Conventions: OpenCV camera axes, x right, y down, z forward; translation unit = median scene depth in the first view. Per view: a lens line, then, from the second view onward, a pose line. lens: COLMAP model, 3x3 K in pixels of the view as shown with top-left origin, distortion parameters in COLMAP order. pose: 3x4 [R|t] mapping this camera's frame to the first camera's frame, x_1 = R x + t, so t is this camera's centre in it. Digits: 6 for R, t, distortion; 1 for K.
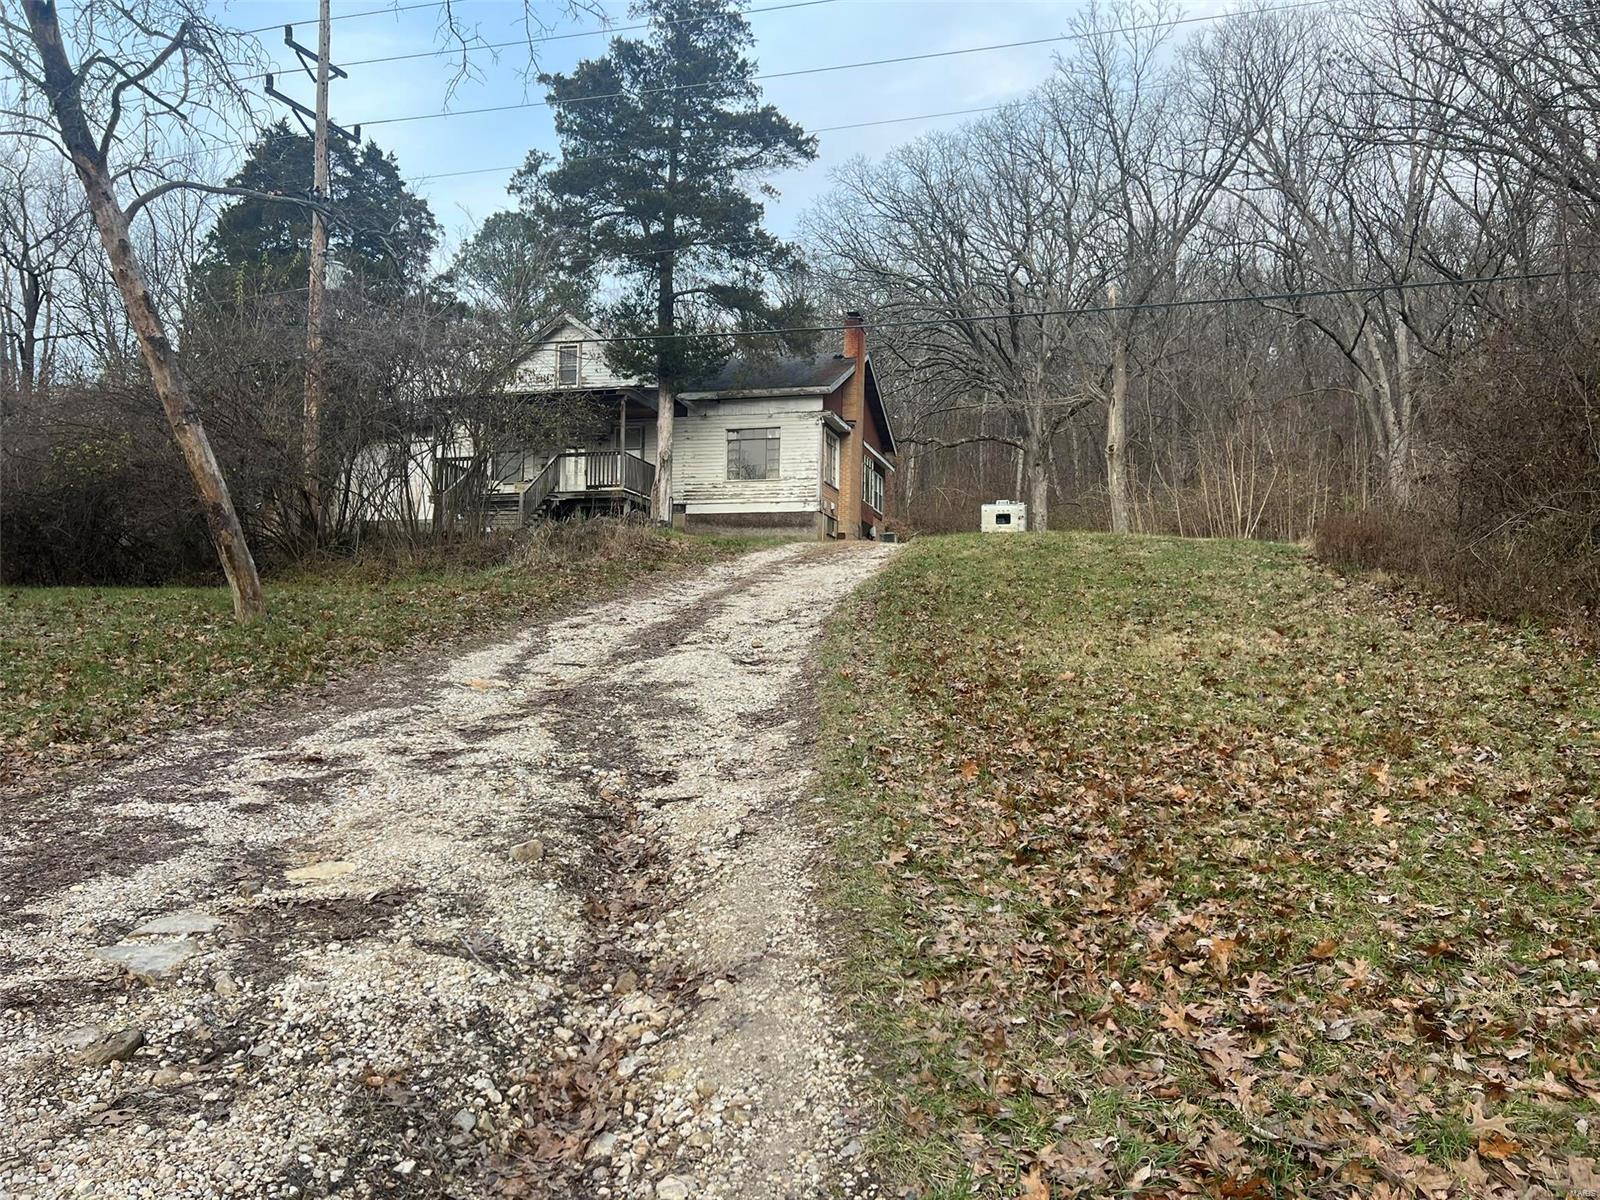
lens RADIAL K [[1156.9, 0, 800.0], [0, 1156.9, 600.0], [0, 0, 1]] dist [0.141242, -0.000854]
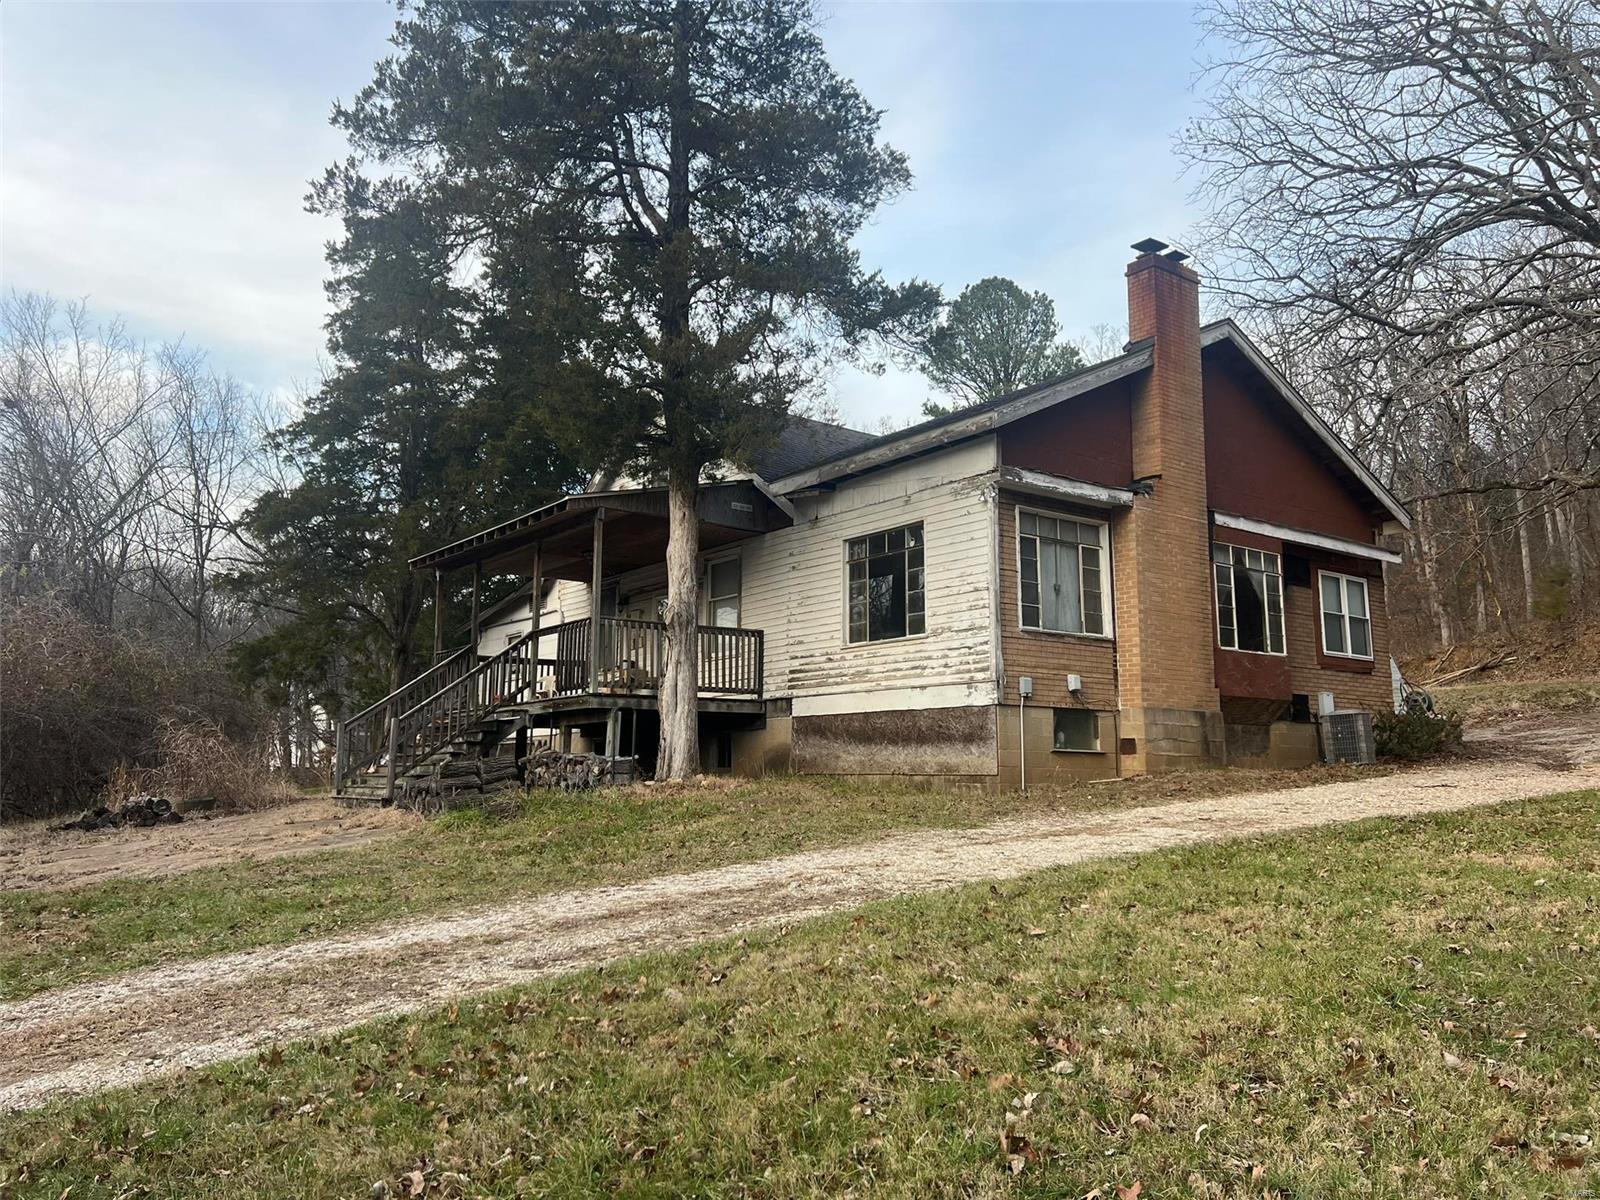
lens RADIAL K [[1156.9, 0, 800.0], [0, 1156.9, 600.0], [0, 0, 1]] dist [0.141242, -0.000854]
pose [[0.790972, -0.103900, -0.602966, 0.215729], [0.047171, 0.992898, -0.109213, -0.070778], [0.610031, 0.057942, 0.790256, 0.613792]]
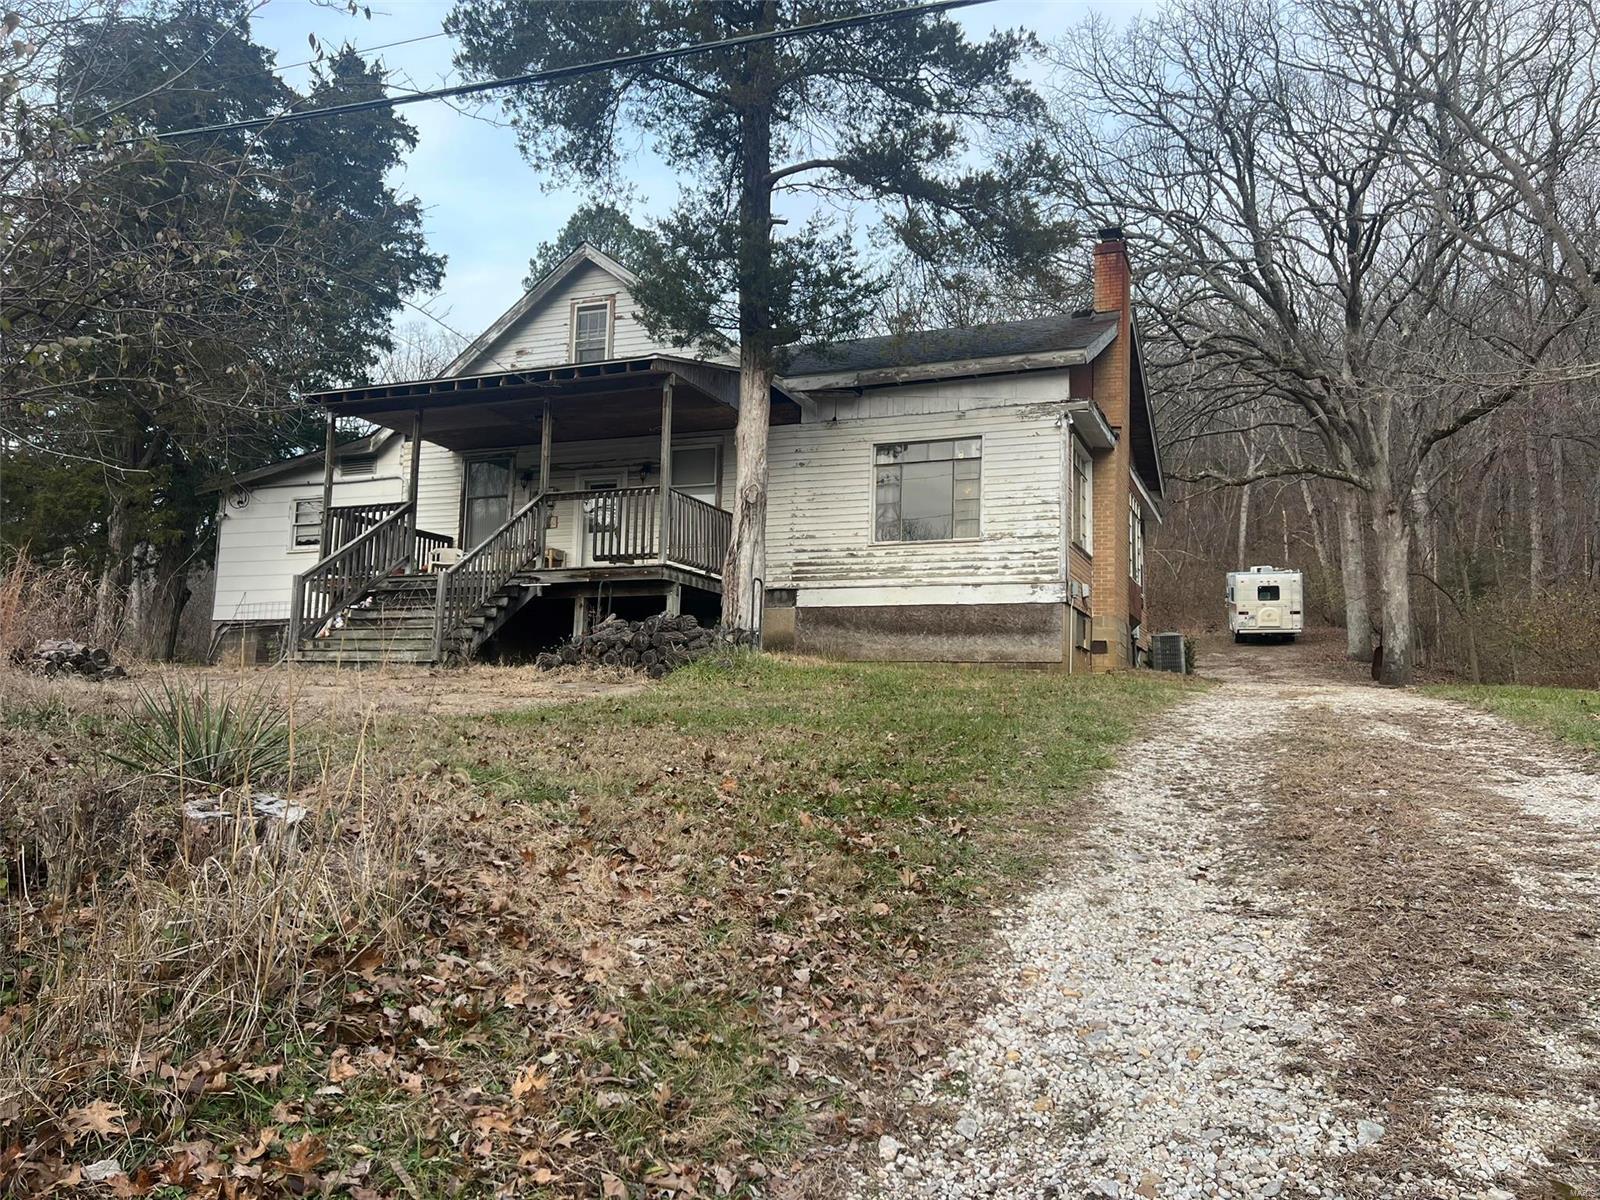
lens RADIAL K [[1156.9, 0, 800.0], [0, 1156.9, 600.0], [0, 0, 1]] dist [0.141242, -0.000854]
pose [[0.992310, -0.004070, -0.123710, -0.033155], [-0.002656, 0.998529, -0.054150, -0.050215], [0.123749, 0.054063, 0.990840, 0.493355]]
